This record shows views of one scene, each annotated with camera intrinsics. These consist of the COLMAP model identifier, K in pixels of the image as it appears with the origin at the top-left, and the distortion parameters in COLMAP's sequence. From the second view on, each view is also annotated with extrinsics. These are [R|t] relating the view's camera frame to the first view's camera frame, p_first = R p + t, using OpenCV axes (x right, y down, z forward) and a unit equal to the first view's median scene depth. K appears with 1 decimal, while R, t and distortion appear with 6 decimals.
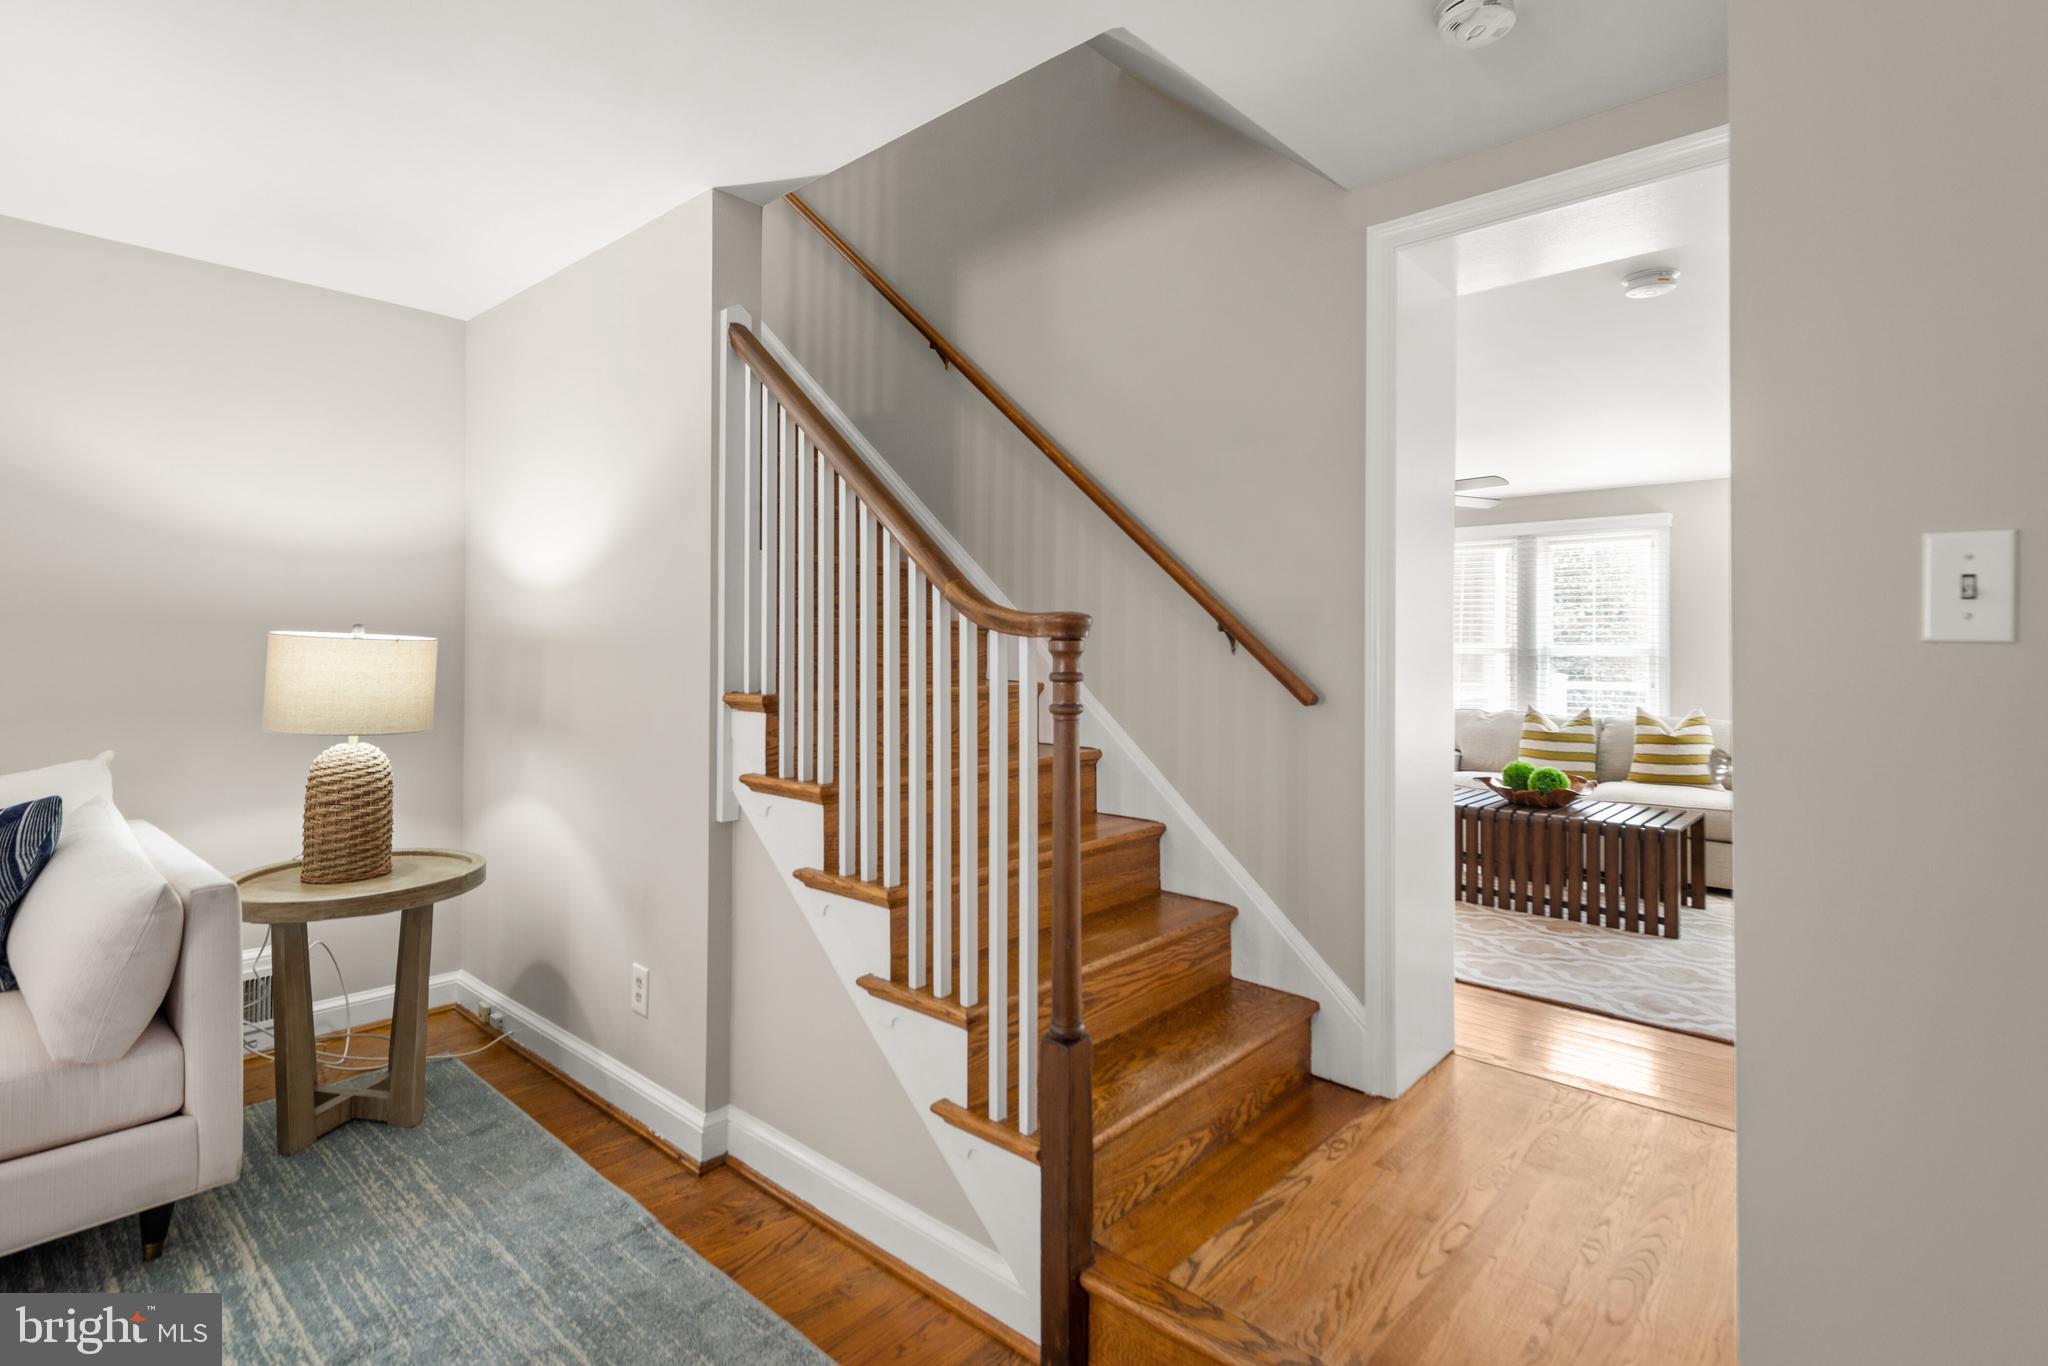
lens RADIAL K [[1006.5, 0, 1044.9], [0, 1006.5, 644.8], [0, 0, 1]] dist [0.002956, 0.000258]
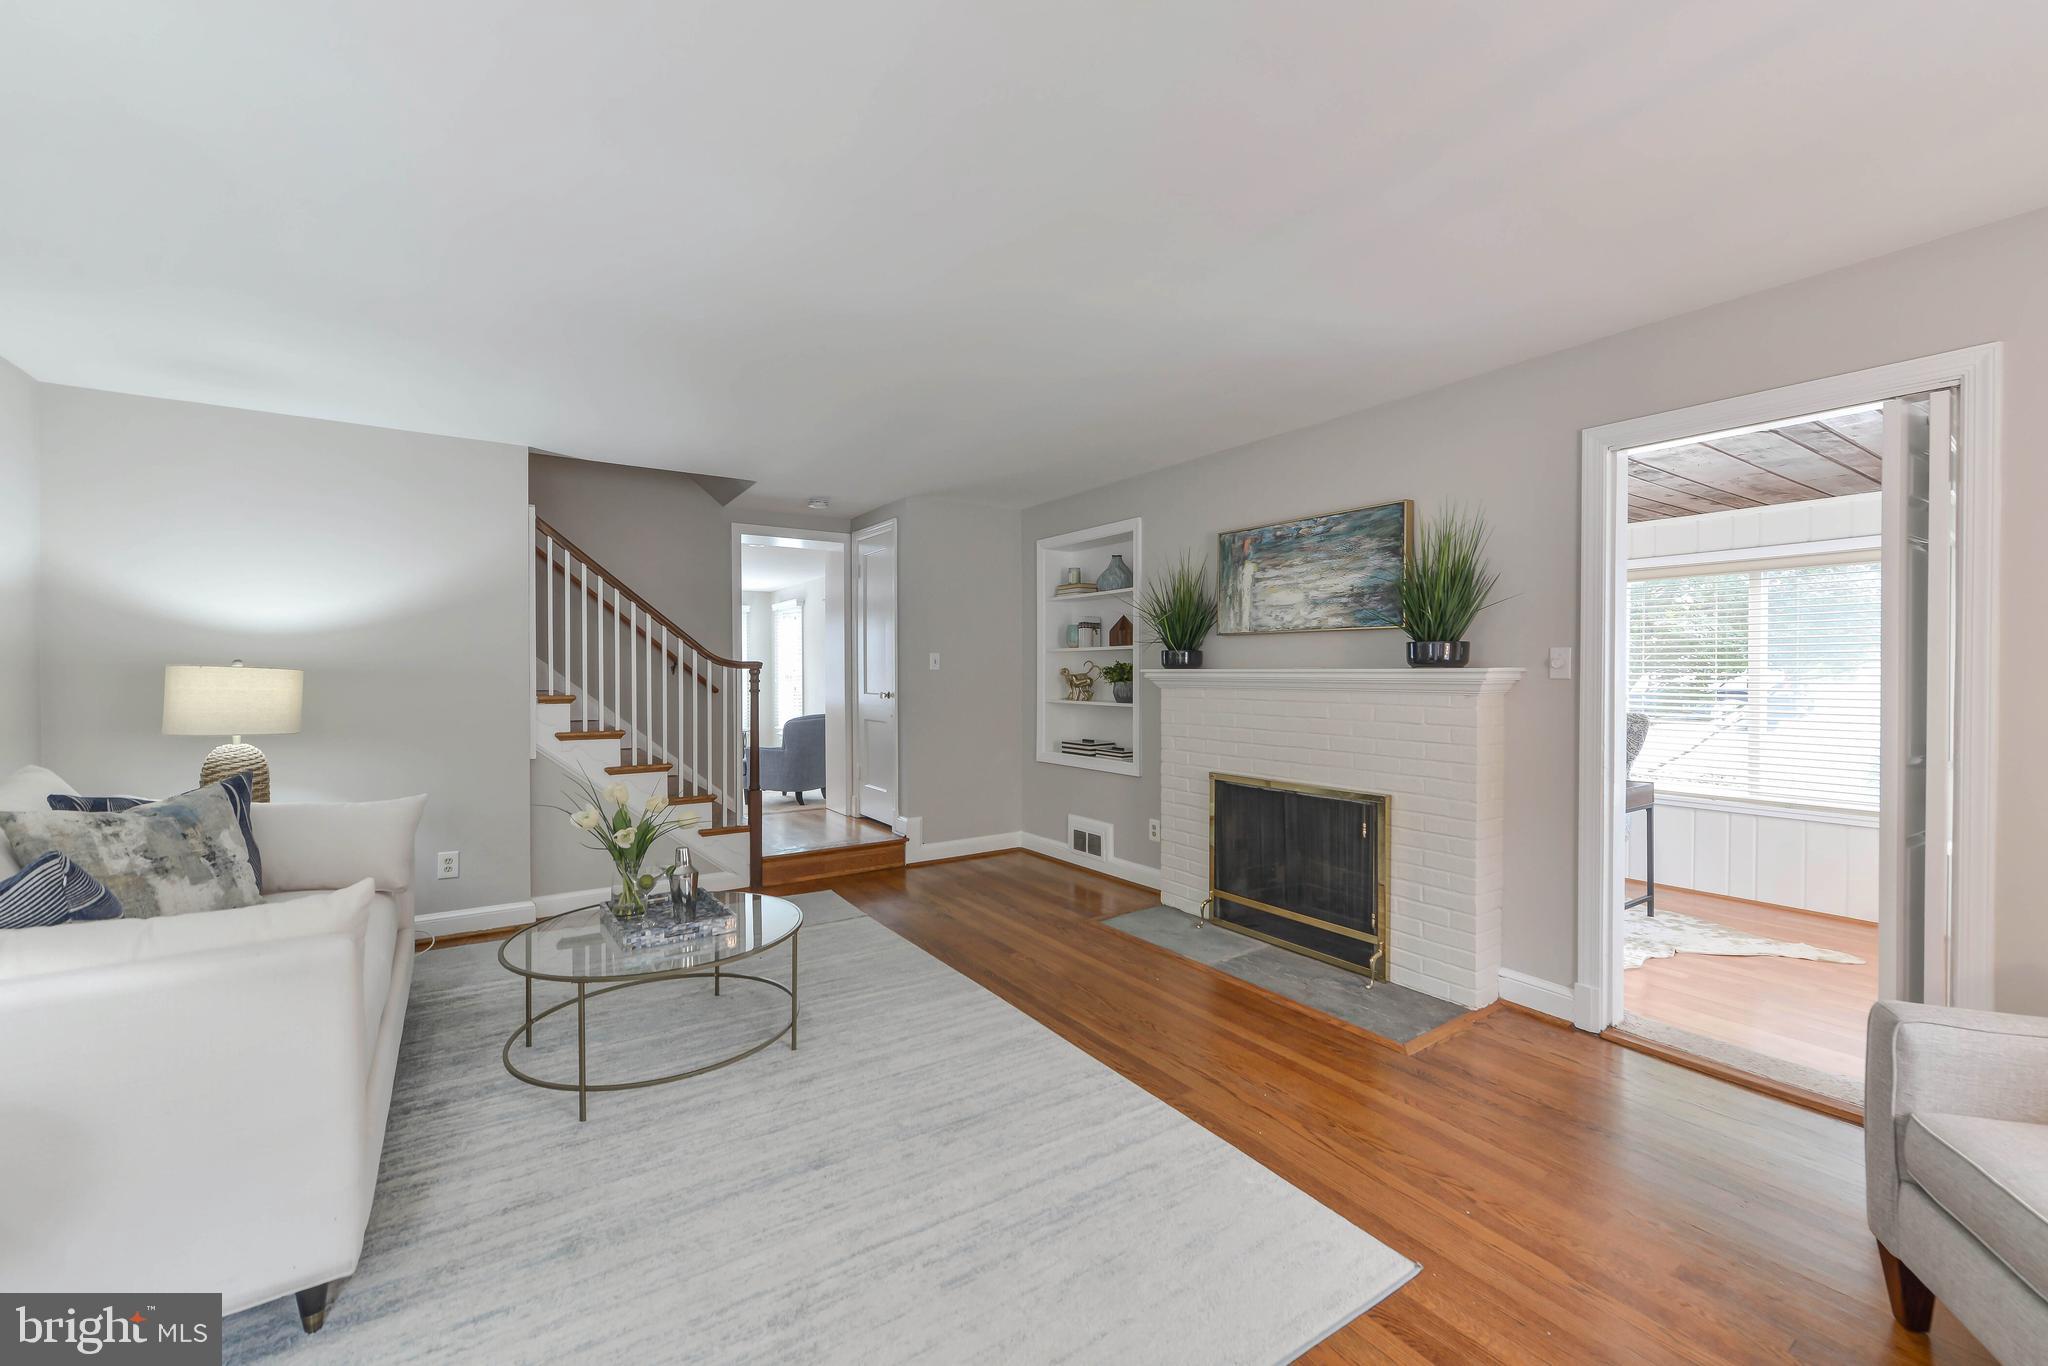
lens RADIAL K [[808.7, 0, 1024.9], [0, 808.7, 681.1], [0, 0, 1]] dist [-0.000933, 0.000816]
pose [[0.290074, -0.017786, 0.956839, -1.738562], [-0.001177, 0.999820, 0.018942, -0.014081], [-0.957003, -0.006621, 0.290001, -0.470828]]
